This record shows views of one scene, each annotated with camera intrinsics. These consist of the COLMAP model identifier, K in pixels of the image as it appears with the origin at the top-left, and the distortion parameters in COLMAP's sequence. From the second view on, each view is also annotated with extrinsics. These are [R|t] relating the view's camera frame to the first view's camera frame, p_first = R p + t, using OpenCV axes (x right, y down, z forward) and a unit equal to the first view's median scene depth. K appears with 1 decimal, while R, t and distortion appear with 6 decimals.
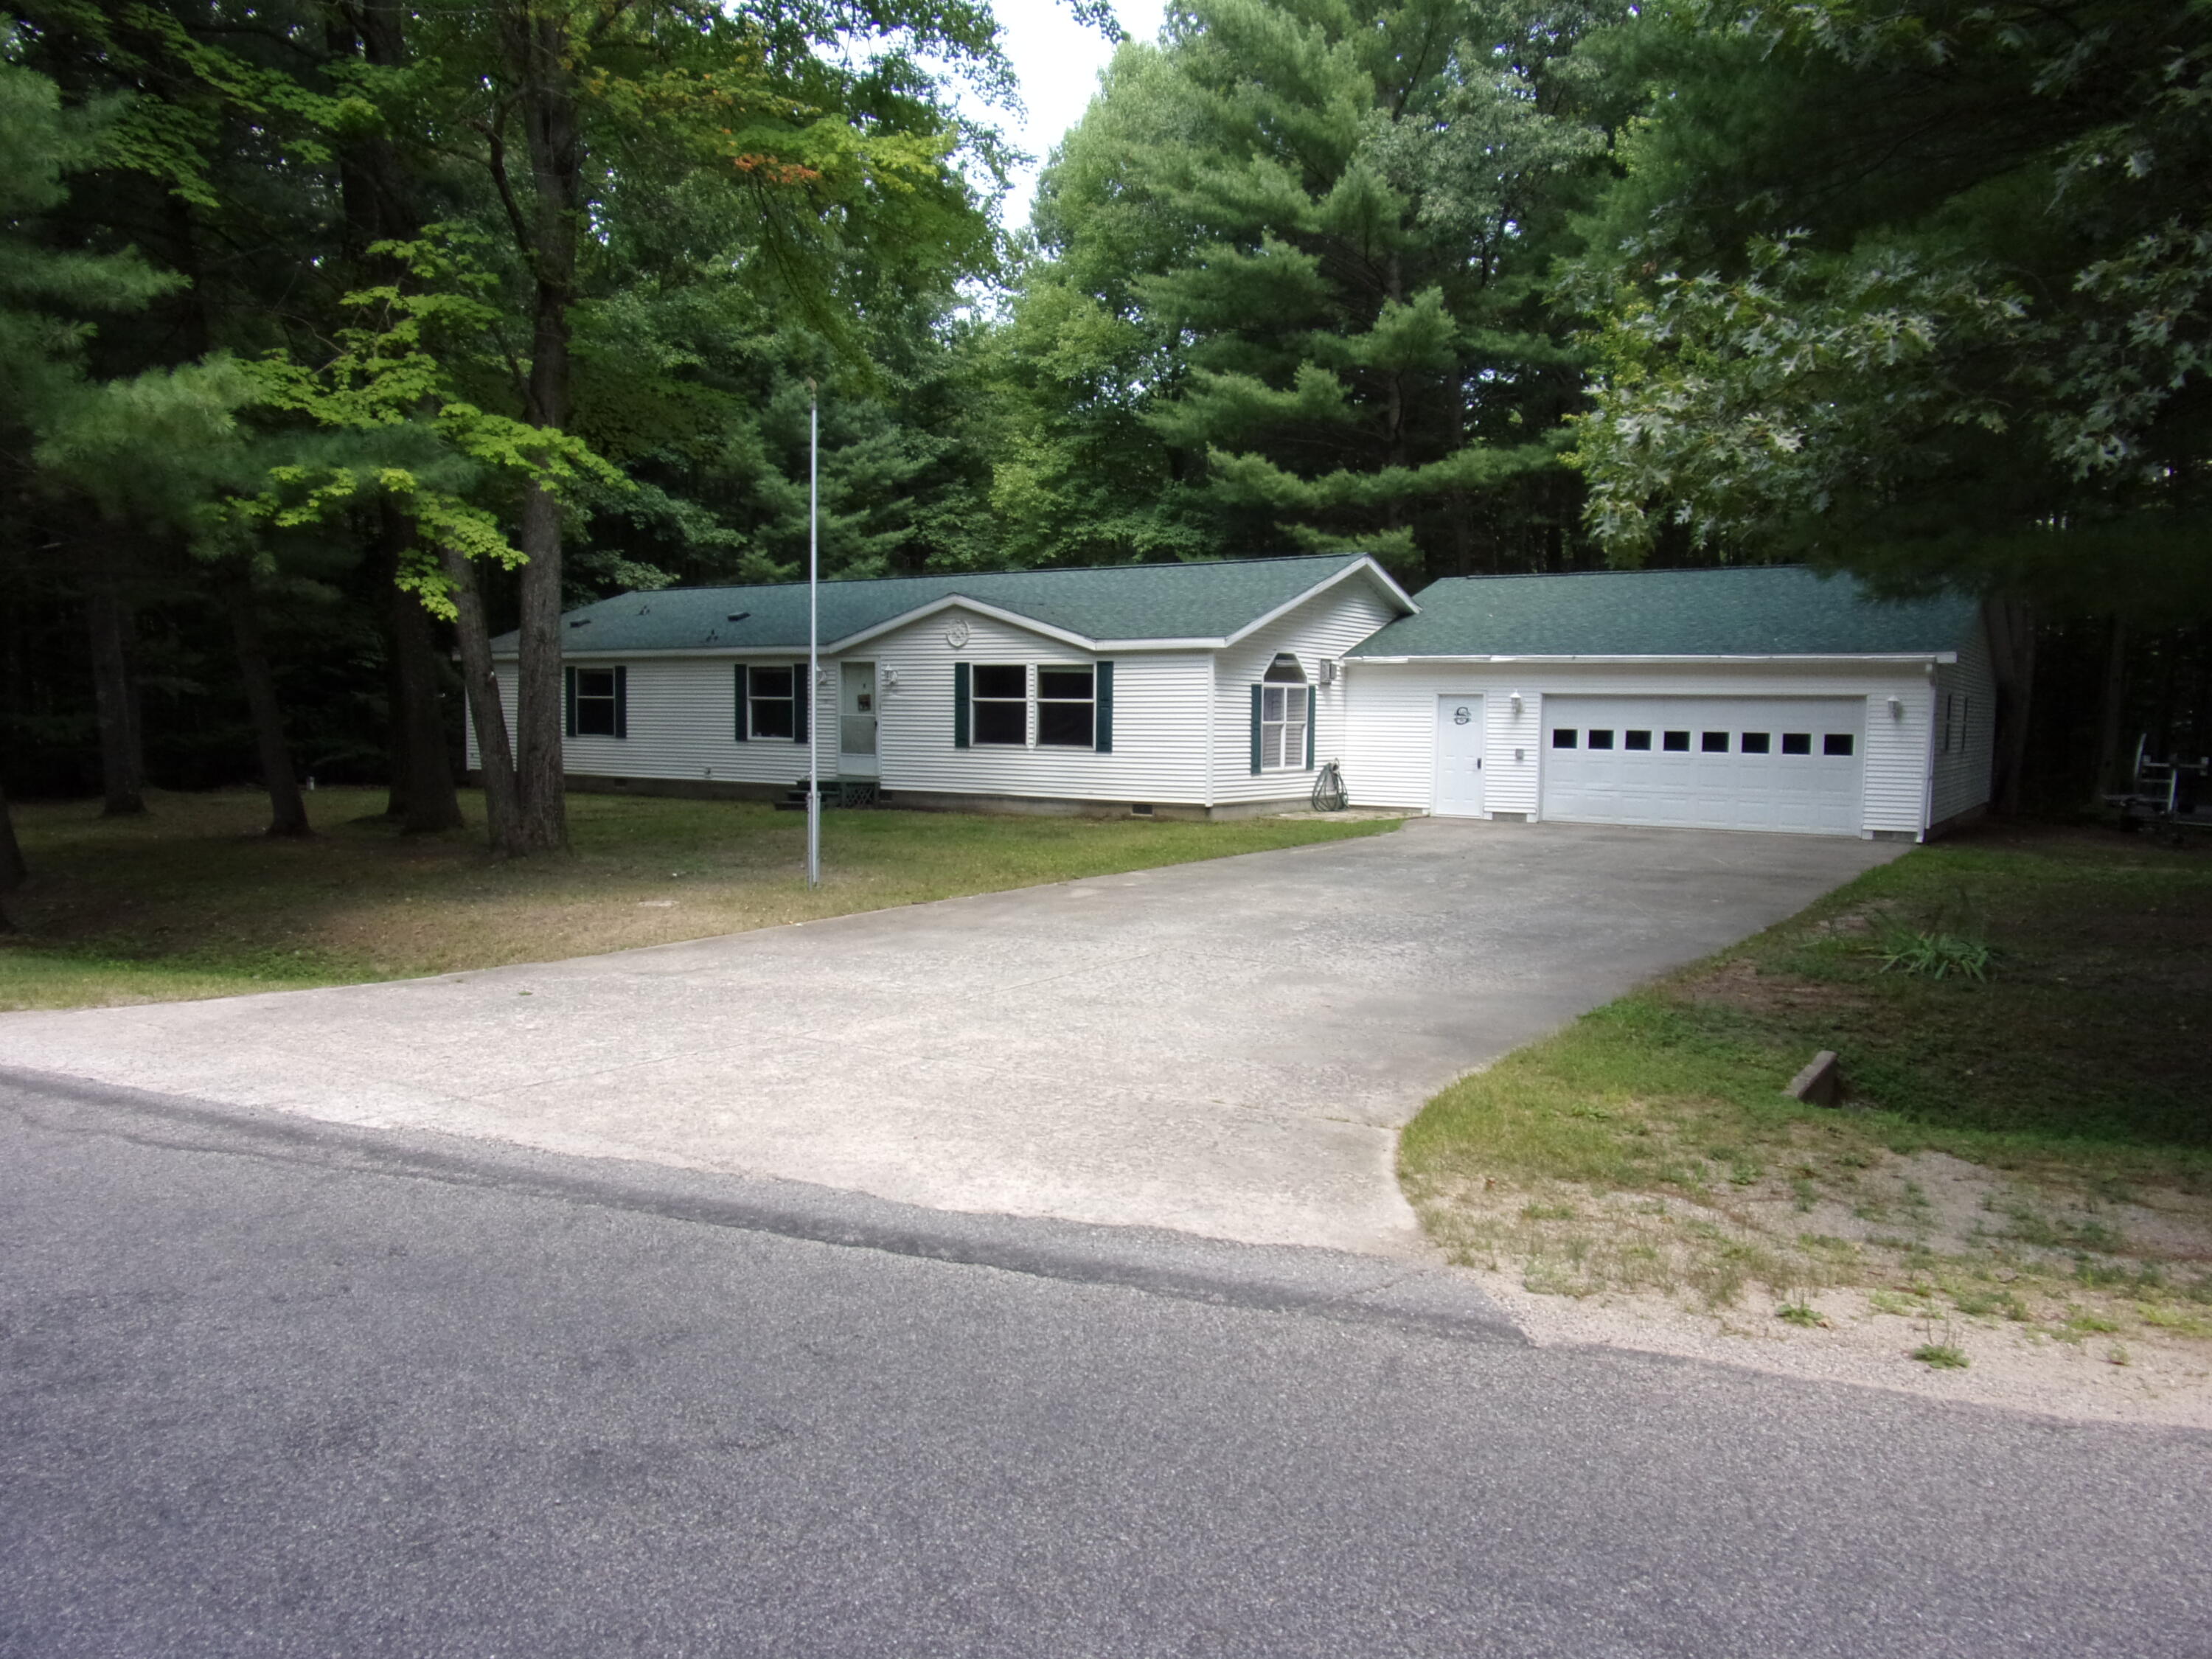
lens RADIAL K [[1482.6, 0, 1040.2], [0, 1482.6, 817.0], [0, 0, 1]] dist [0.001329, -0.000664]
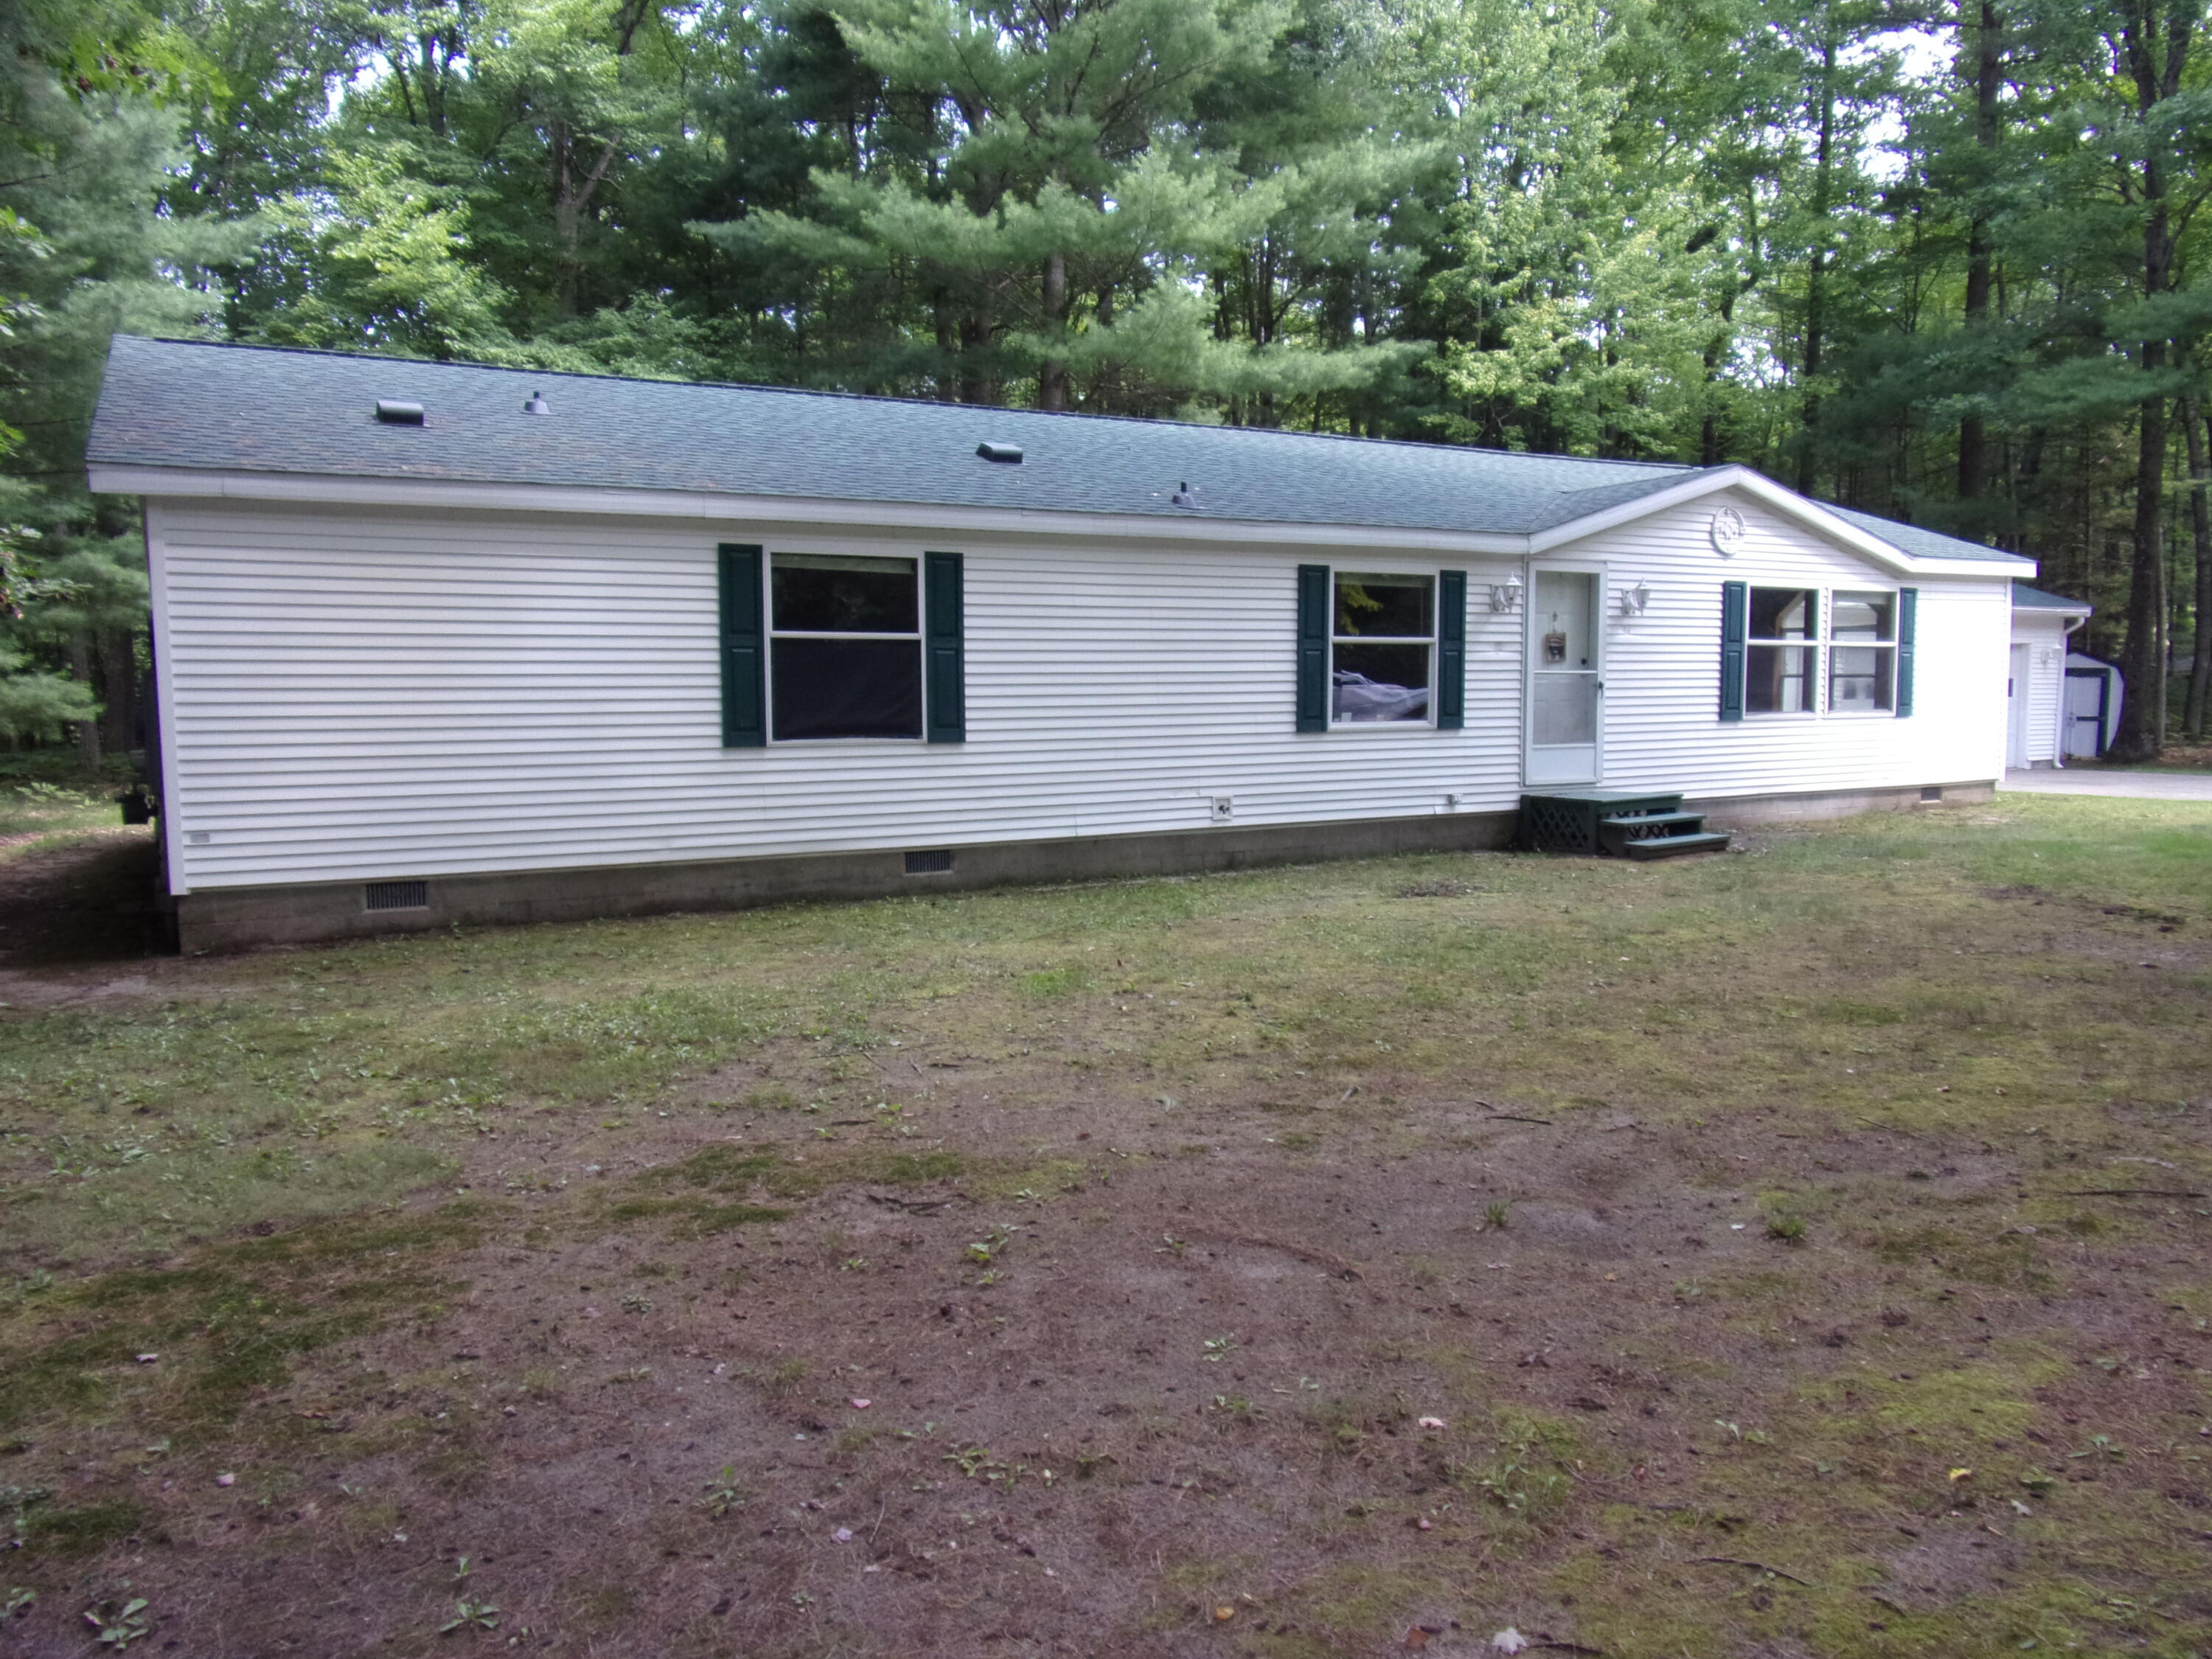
lens RADIAL K [[2086.4, 0, 1340.8], [0, 2086.4, 833.4], [0, 0, 1]] dist [0.009265, 0.008048]
pose [[0.303726, -0.089406, 0.948555, -0.777408], [0.072039, 0.994892, 0.070706, -0.062271], [-0.950032, 0.046858, 0.308615, 0.757257]]
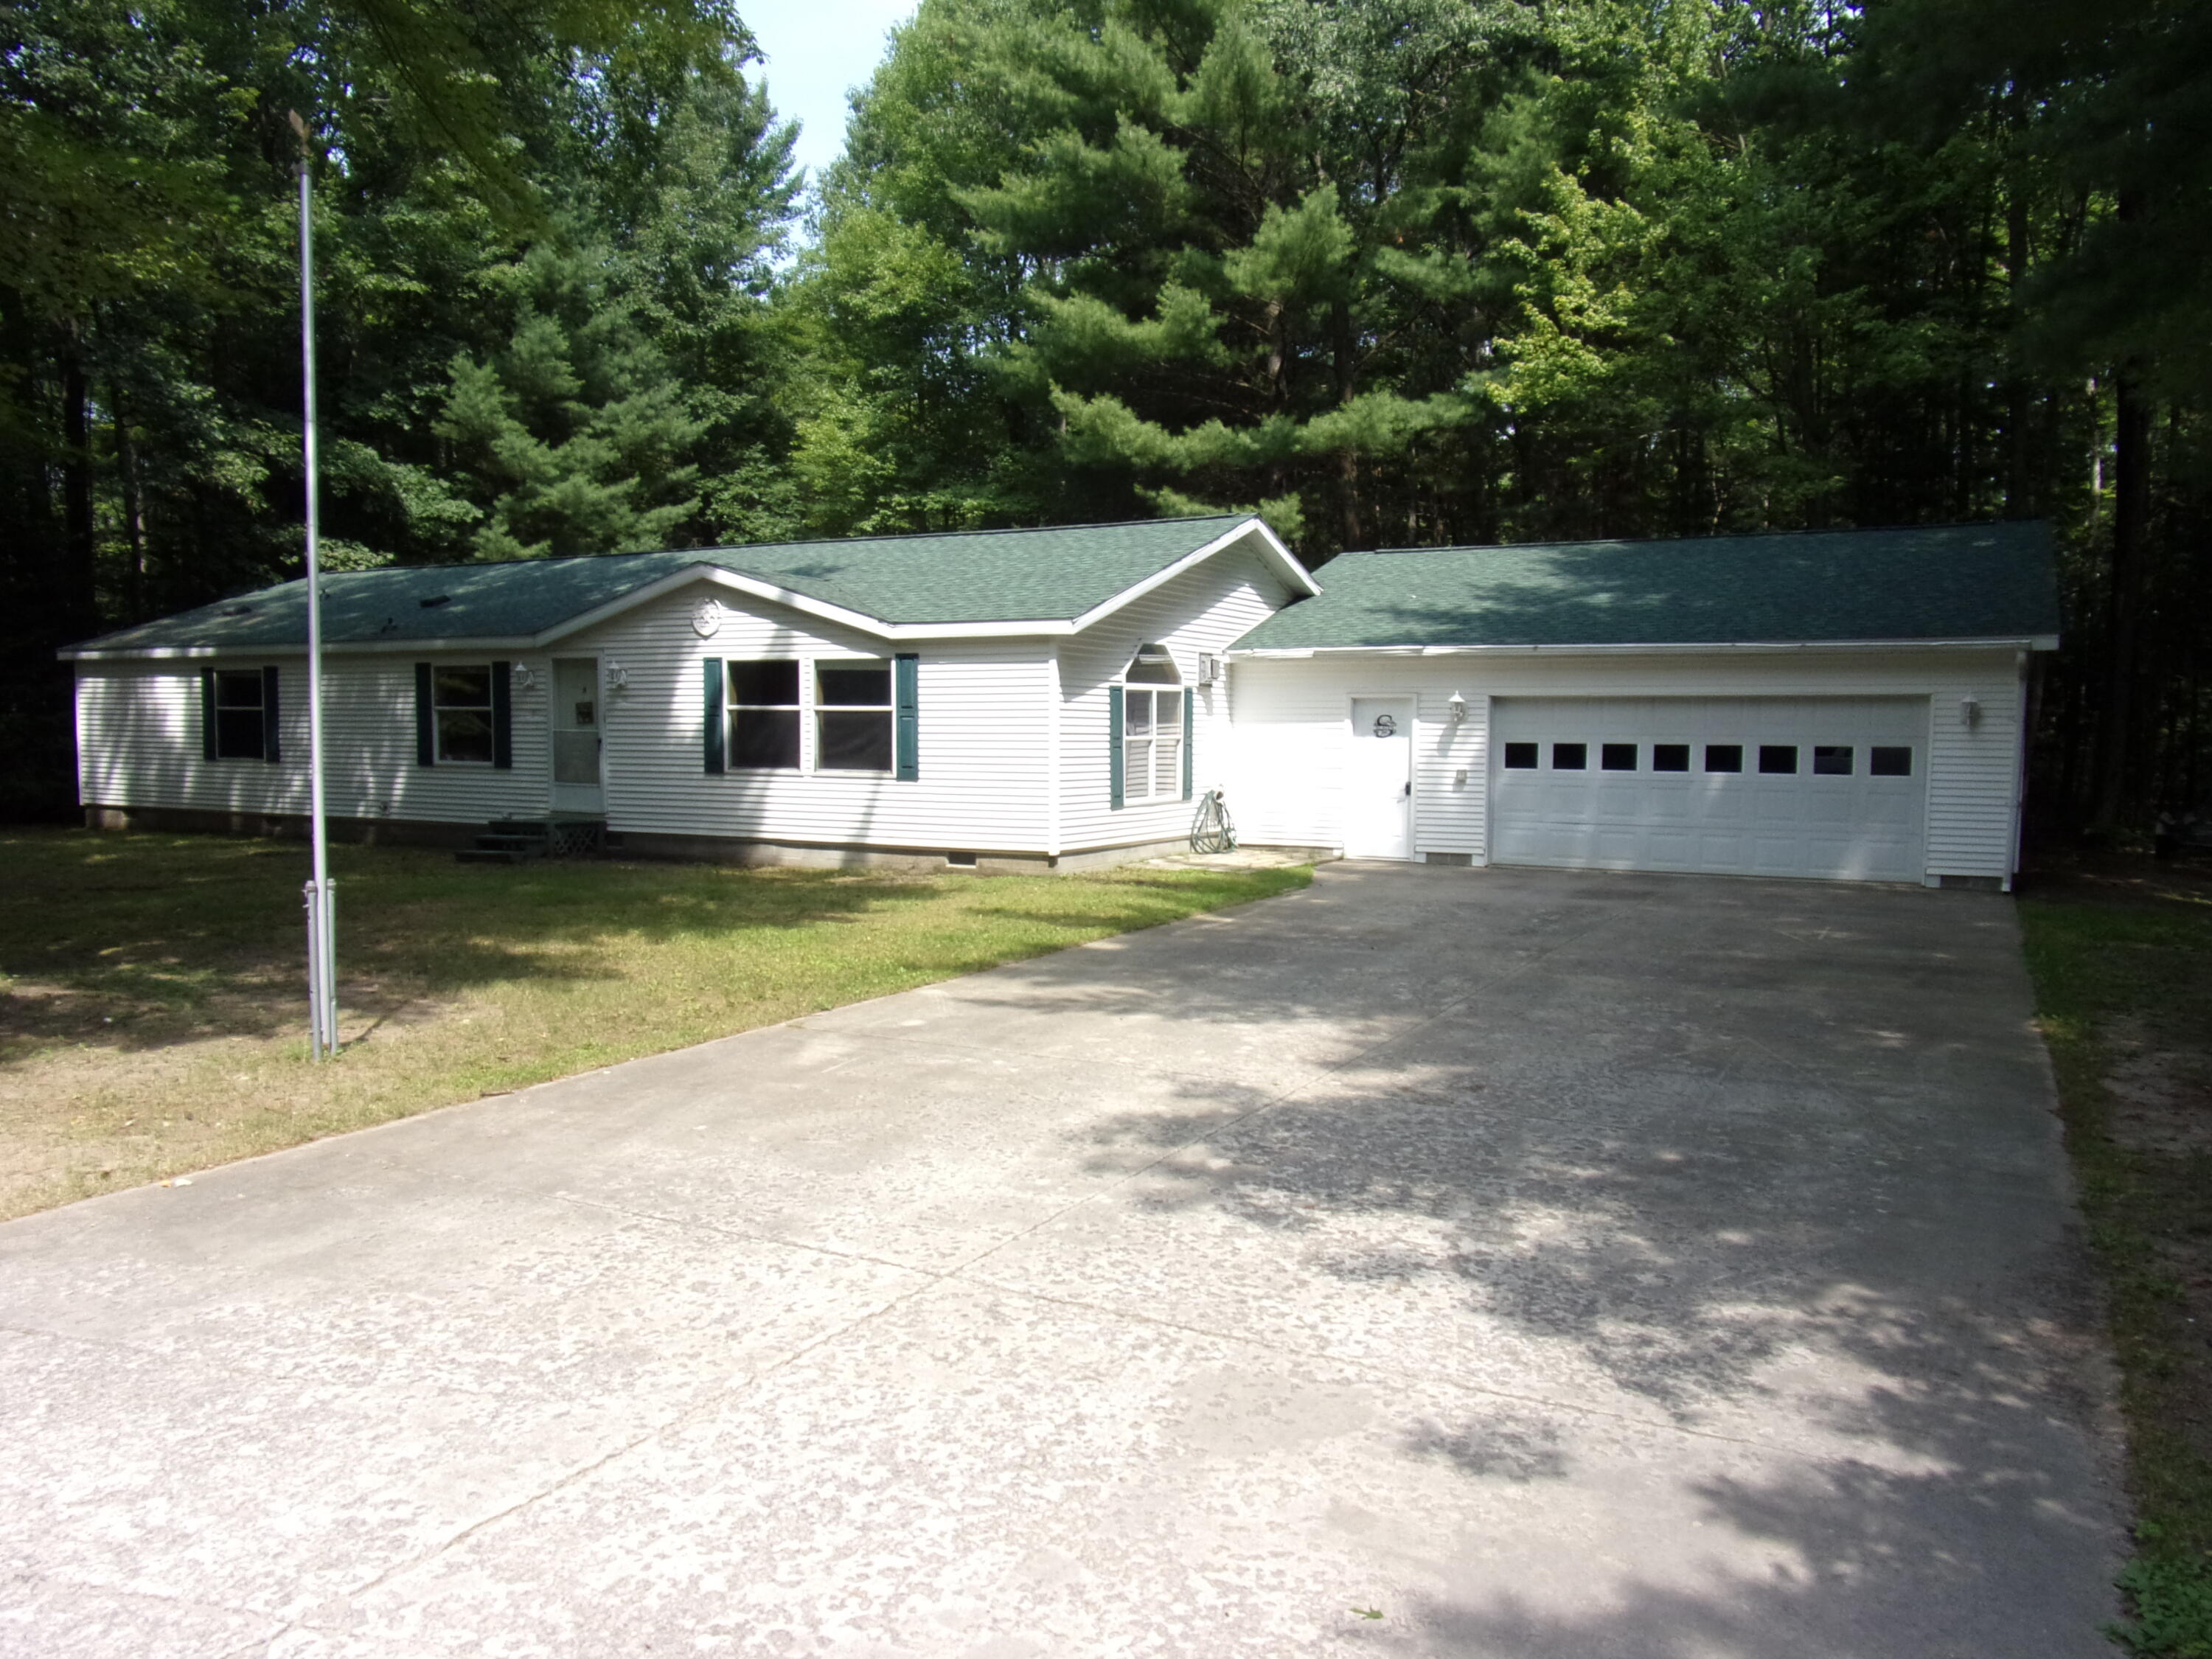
lens RADIAL K [[1482.6, 0, 1040.2], [0, 1482.6, 817.0], [0, 0, 1]] dist [0.001329, -0.000664]
pose [[0.995144, -0.012761, 0.097596, 0.029264], [0.013563, 0.999879, -0.007564, -0.015667], [-0.097488, 0.008851, 0.995197, 0.223841]]
